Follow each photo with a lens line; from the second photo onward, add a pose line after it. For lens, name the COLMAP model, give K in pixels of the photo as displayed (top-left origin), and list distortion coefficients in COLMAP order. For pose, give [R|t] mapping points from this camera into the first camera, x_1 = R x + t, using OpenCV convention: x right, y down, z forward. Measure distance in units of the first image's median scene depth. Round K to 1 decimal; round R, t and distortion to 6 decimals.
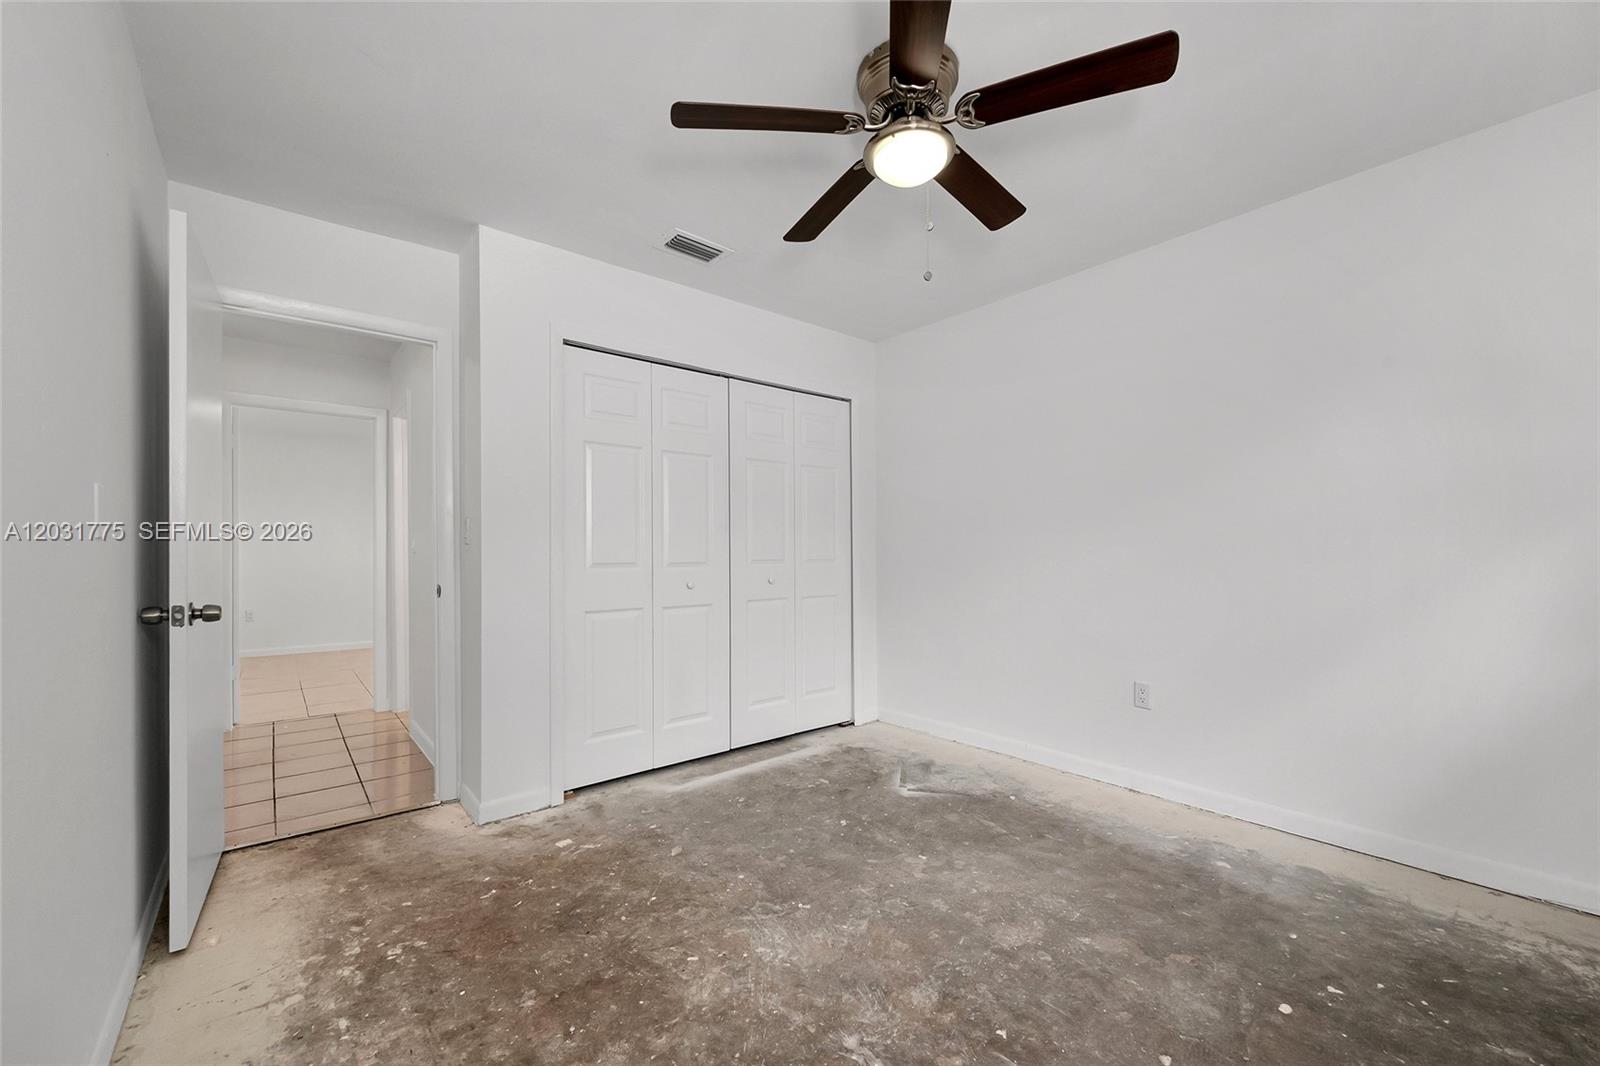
lens RADIAL K [[653.9, 0, 795.7], [0, 653.9, 535.9], [0, 0, 1]] dist [-0.001885, -0.000032]
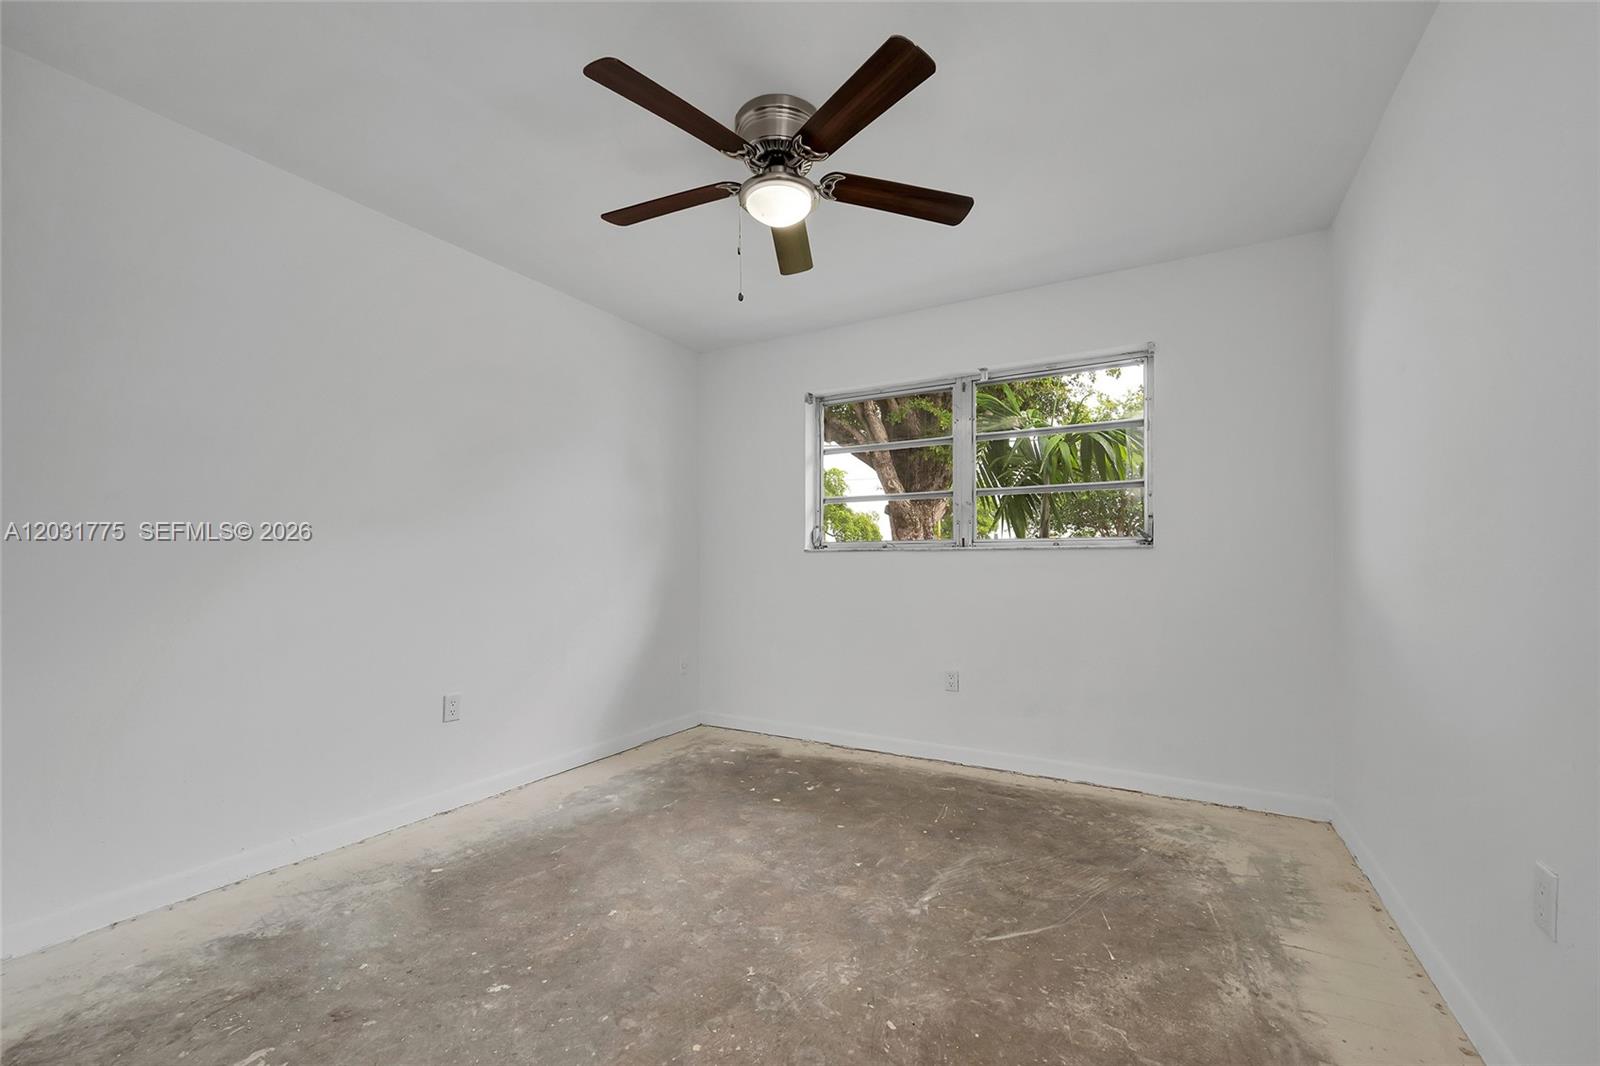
lens RADIAL K [[653.9, 0, 795.7], [0, 653.9, 535.9], [0, 0, 1]] dist [-0.001885, -0.000032]
pose [[-0.368662, 0.046697, 0.928390, -0.860308], [-0.019402, 0.998133, -0.057910, 0.048485], [-0.929361, -0.039362, -0.367068, 1.331298]]
